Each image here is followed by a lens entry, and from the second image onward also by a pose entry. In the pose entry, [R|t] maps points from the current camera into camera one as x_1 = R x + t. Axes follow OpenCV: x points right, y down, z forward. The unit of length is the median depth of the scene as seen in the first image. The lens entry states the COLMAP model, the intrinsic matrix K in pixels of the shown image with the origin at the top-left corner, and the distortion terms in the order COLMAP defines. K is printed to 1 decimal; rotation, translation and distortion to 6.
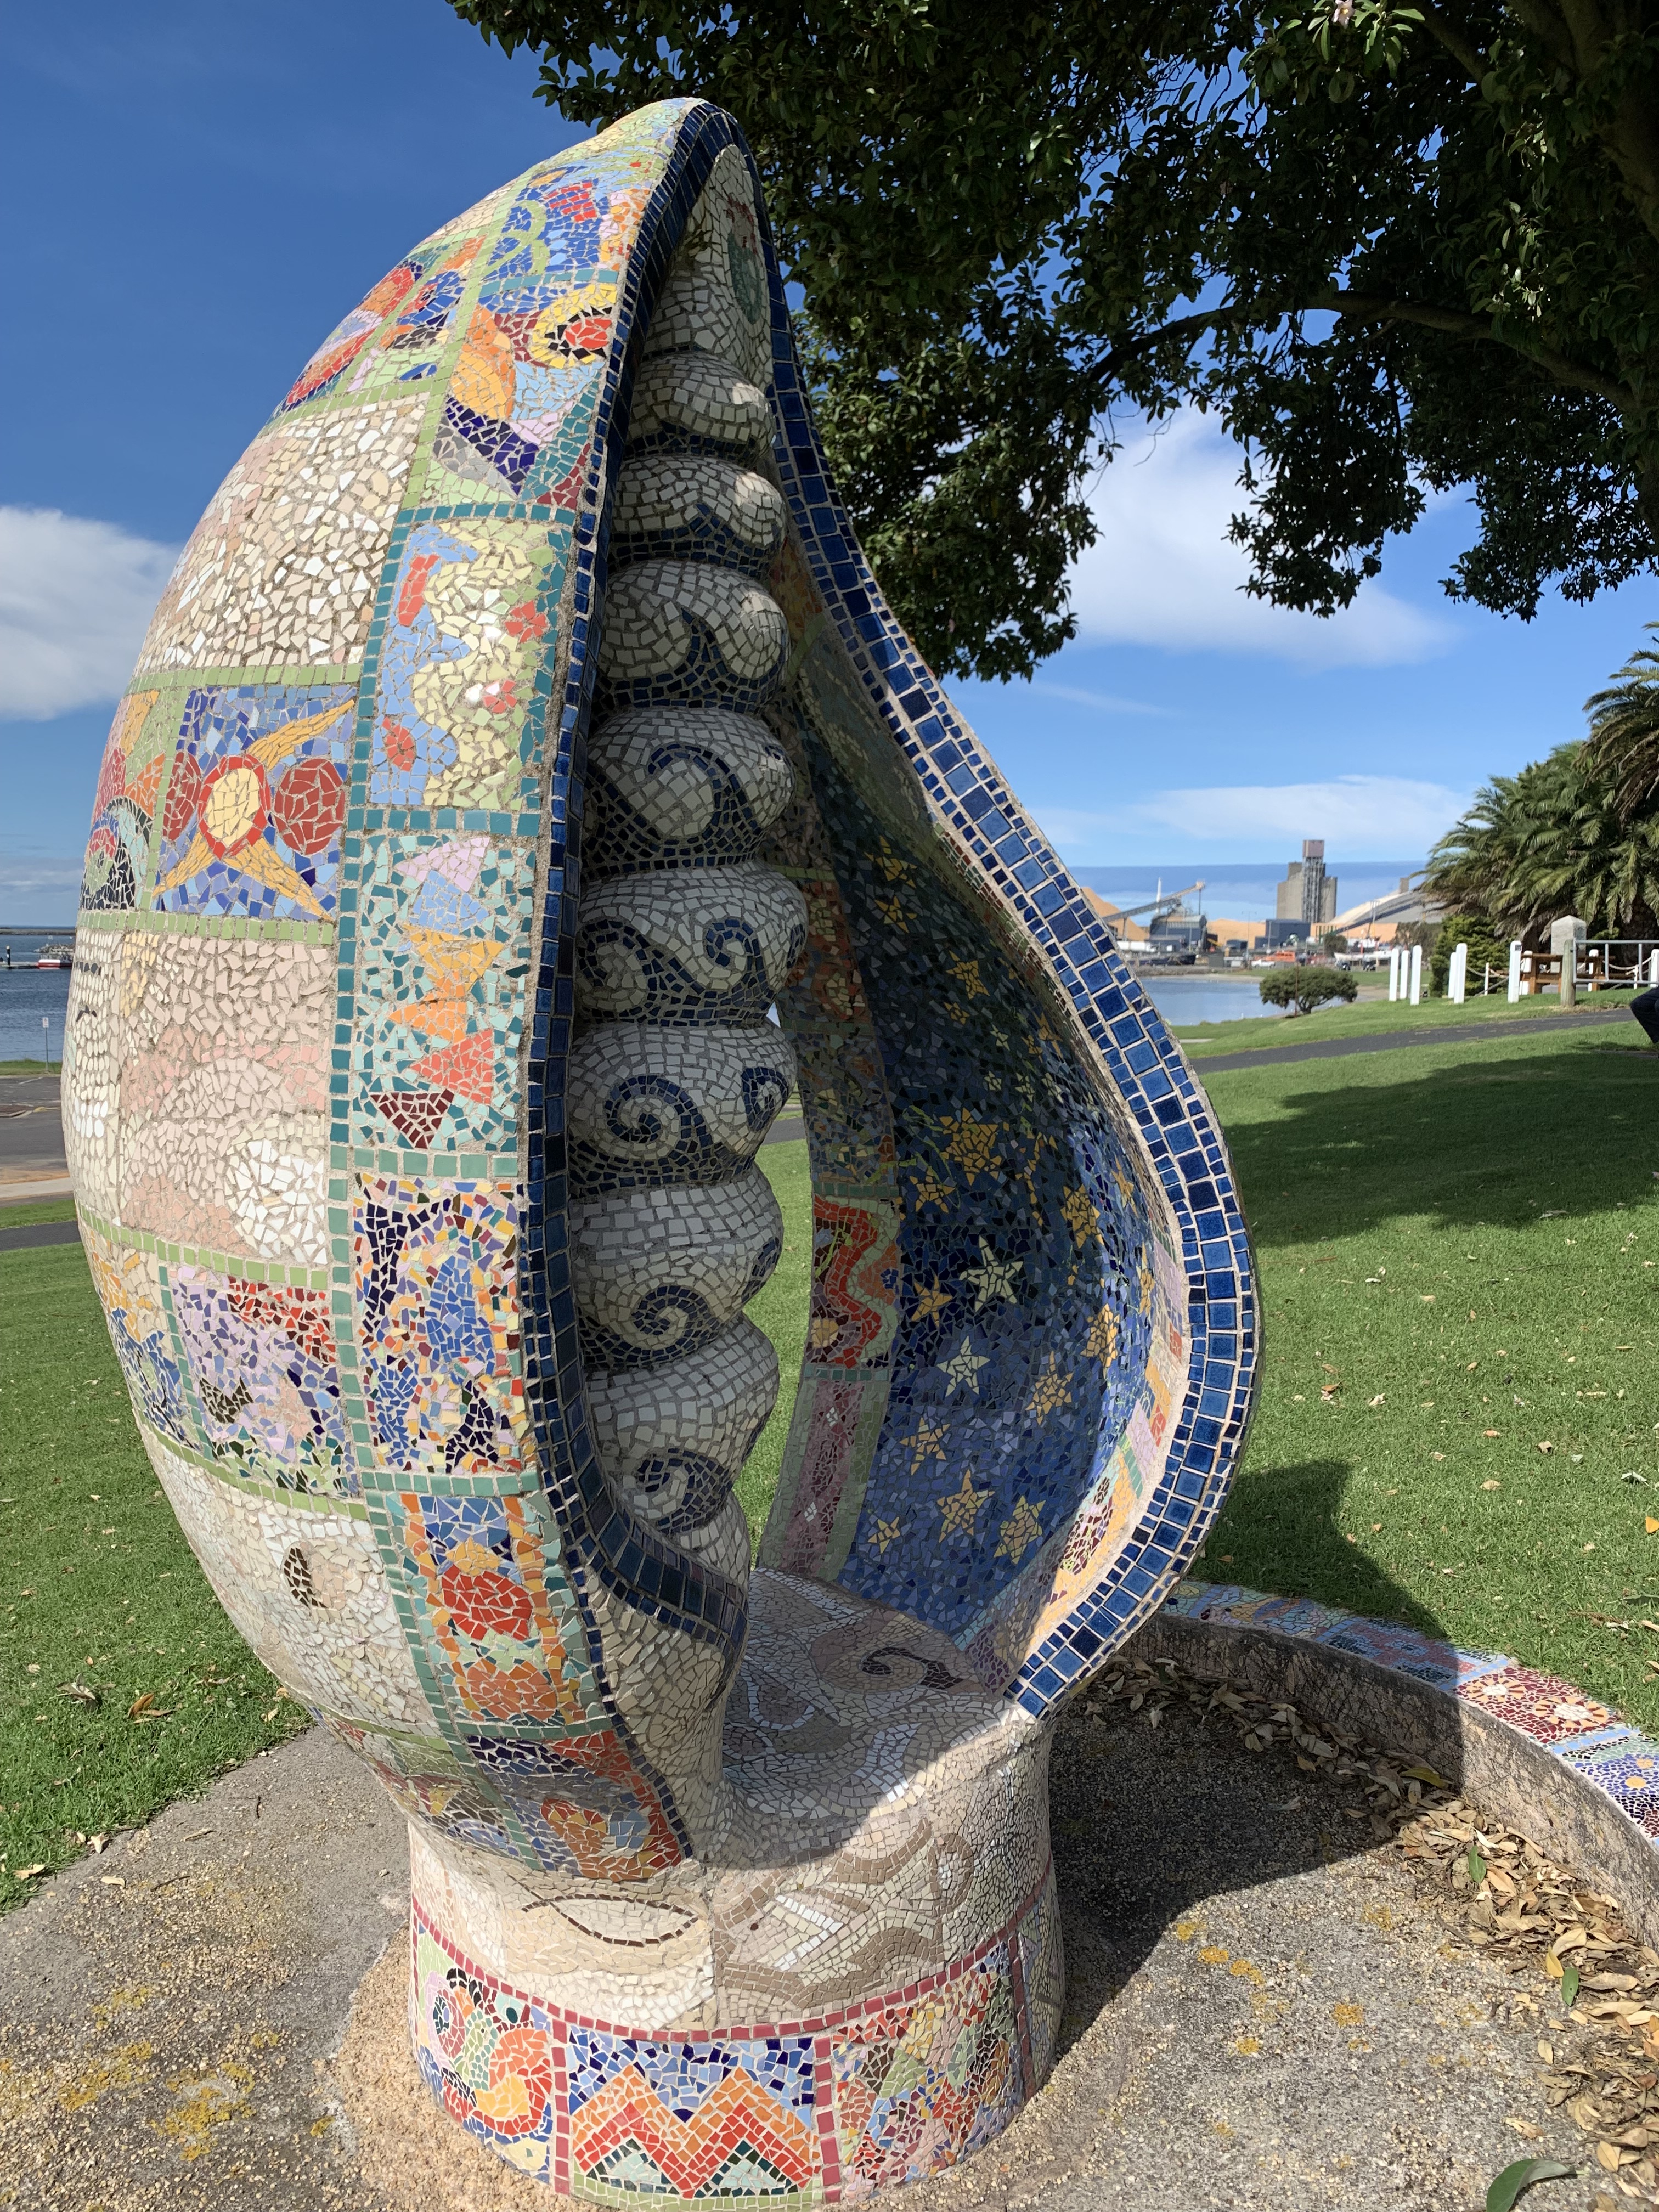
lens RADIAL K [[1703.7, 0, 836.7], [0, 1703.7, 1105.5], [0, 0, 1]] dist [0.080758, -0.079099]
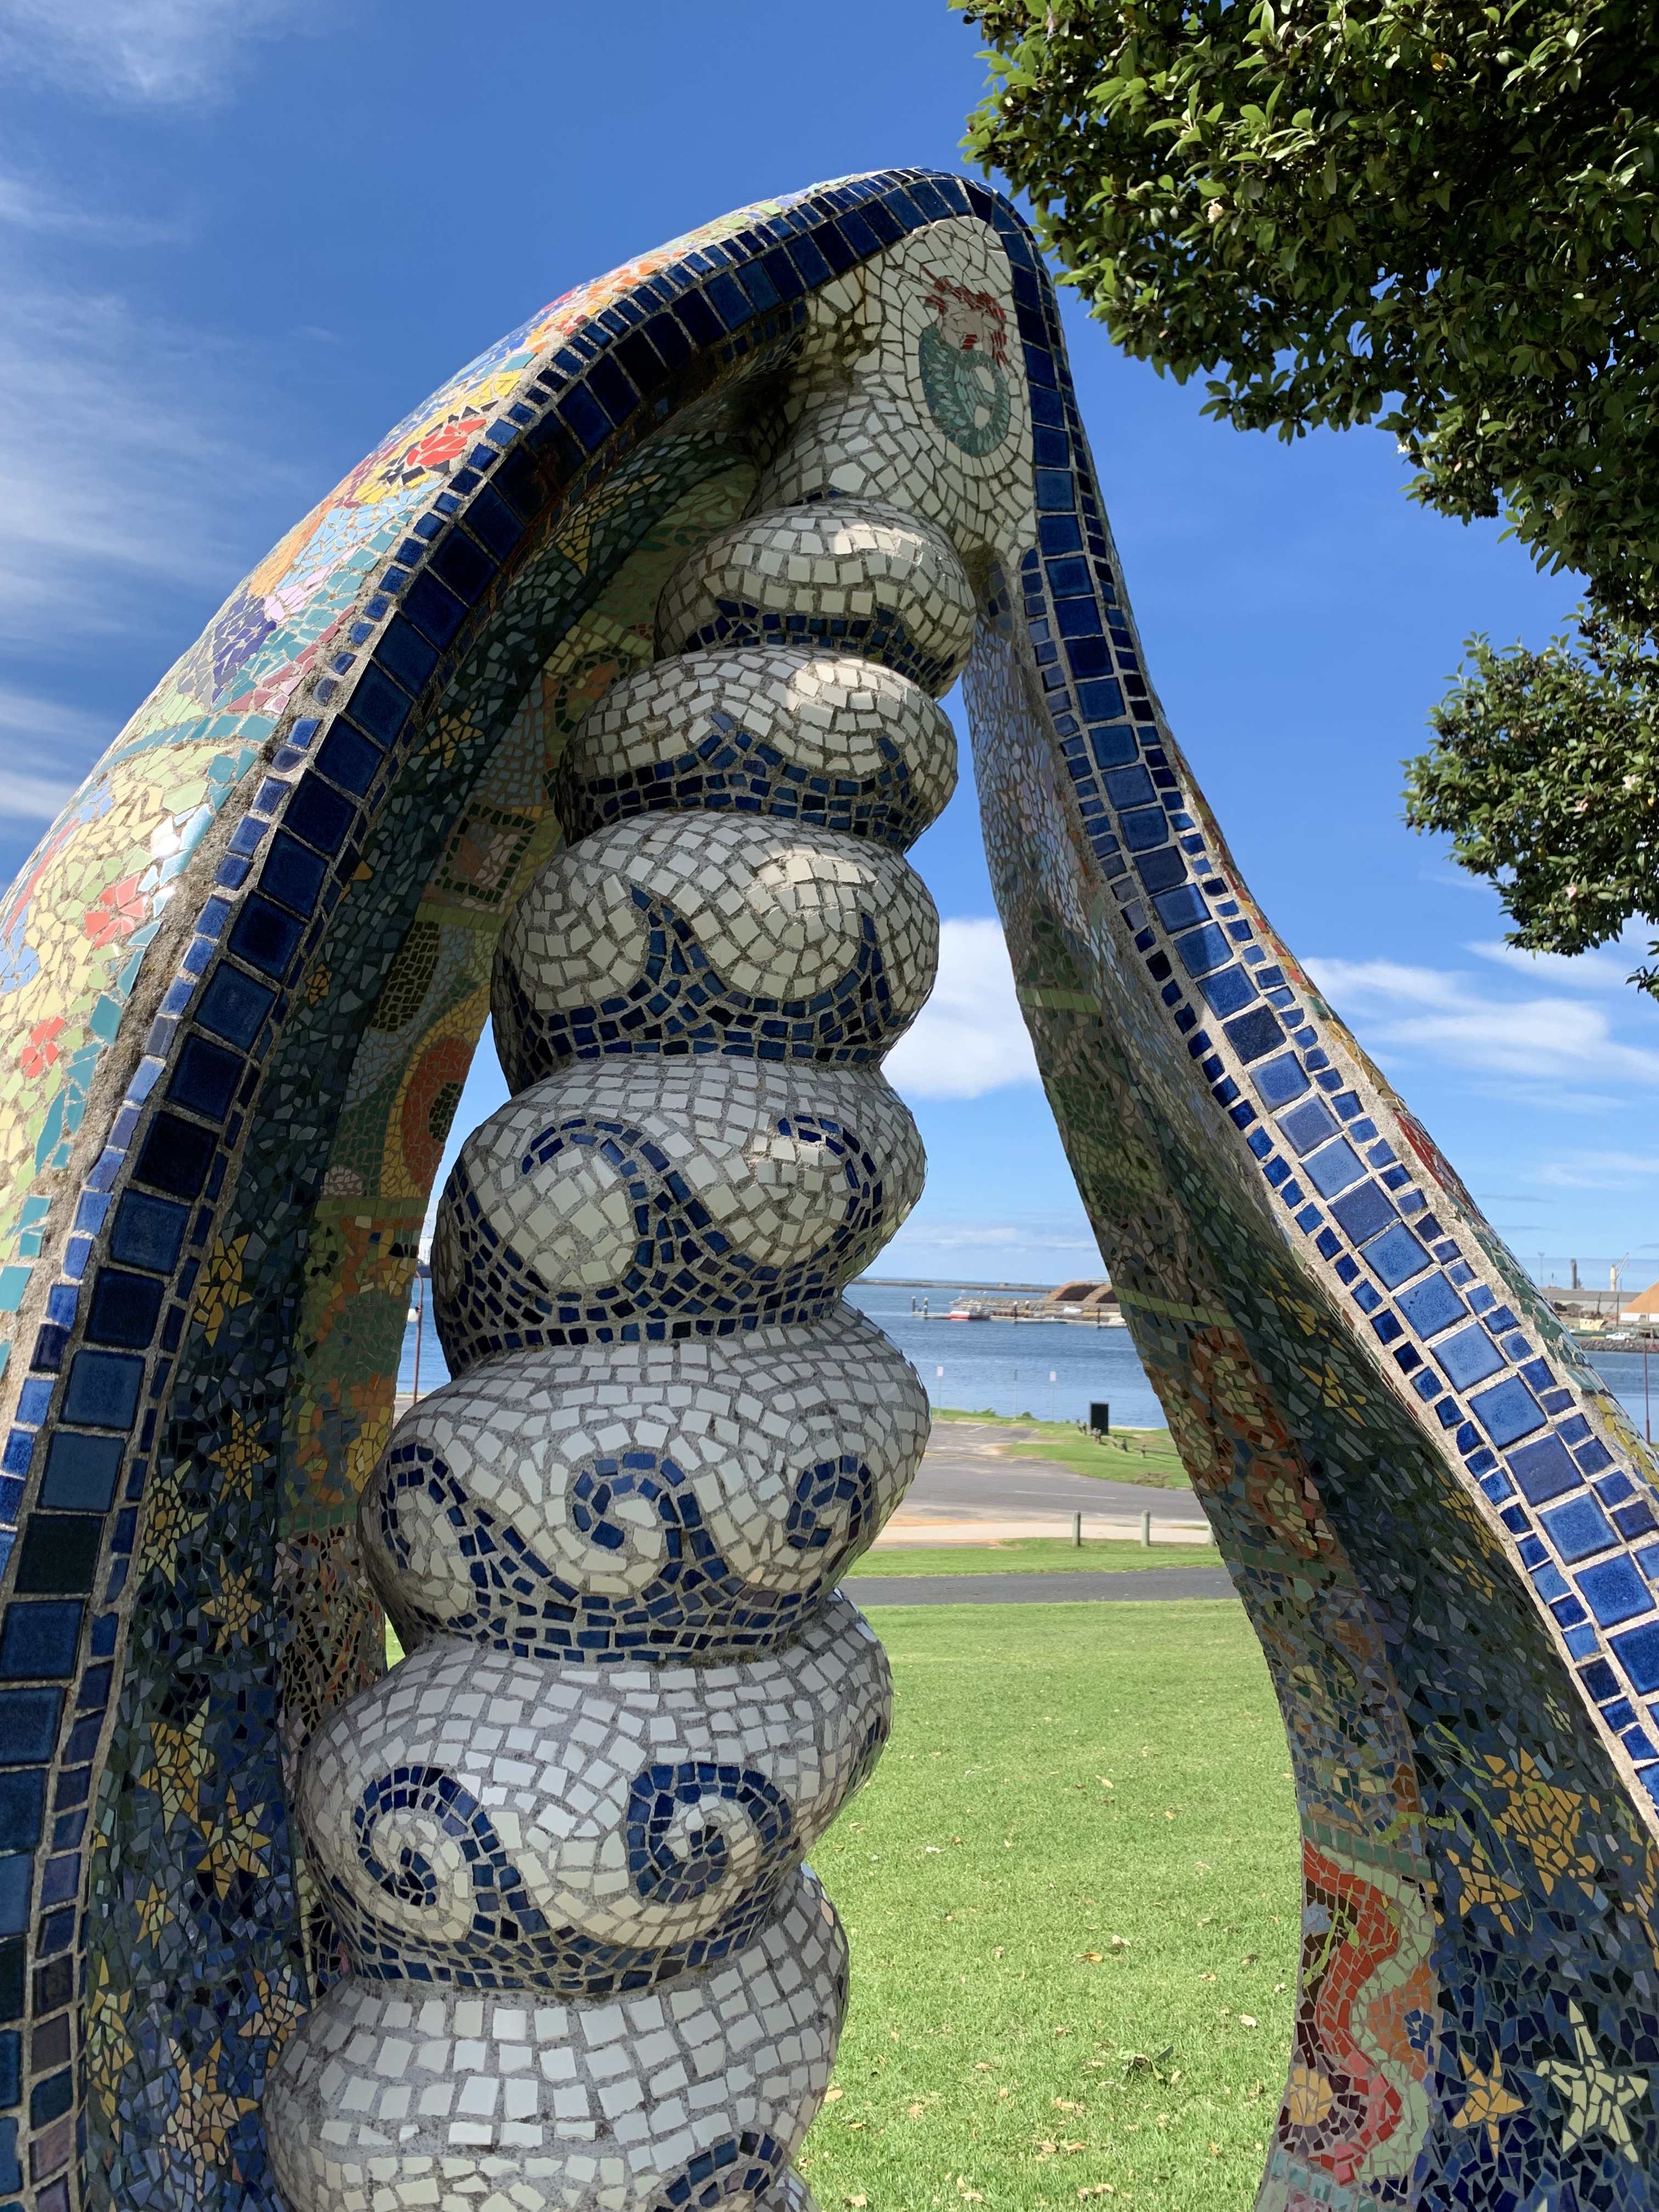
lens RADIAL K [[1703.7, 0, 821.4], [0, 1703.7, 1120.4], [0, 0, 1]] dist [0.080758, -0.079099]
pose [[0.869773, -0.022495, -0.492939, 0.225590], [-0.077192, 0.980459, -0.180944, -0.111820], [0.487377, 0.195431, 0.851041, 0.541754]]
